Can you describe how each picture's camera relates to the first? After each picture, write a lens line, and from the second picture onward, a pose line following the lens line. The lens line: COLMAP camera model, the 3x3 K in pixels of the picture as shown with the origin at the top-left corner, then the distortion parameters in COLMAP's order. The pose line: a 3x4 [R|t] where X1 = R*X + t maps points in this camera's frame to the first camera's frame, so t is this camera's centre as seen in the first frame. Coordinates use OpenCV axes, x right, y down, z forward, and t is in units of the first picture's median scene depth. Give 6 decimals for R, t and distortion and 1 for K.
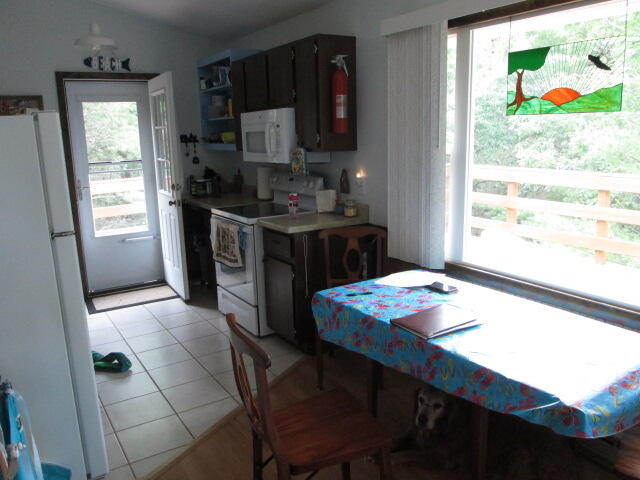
lens RADIAL K [[536.9, 0, 319.0], [0, 536.9, 241.4], [0, 0, 1]] dist [-0.016089, 0.002183]
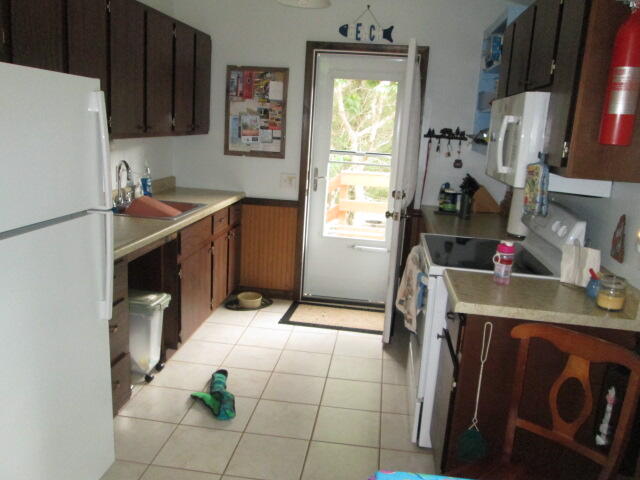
lens RADIAL K [[536.9, 0, 320.6], [0, 536.9, 237.4], [0, 0, 1]] dist [-0.016089, 0.002183]
pose [[0.770513, 0.211922, -0.601164, 0.108770], [-0.214216, 0.974352, 0.068917, -0.069168], [0.600351, 0.075677, 0.796148, 0.330992]]
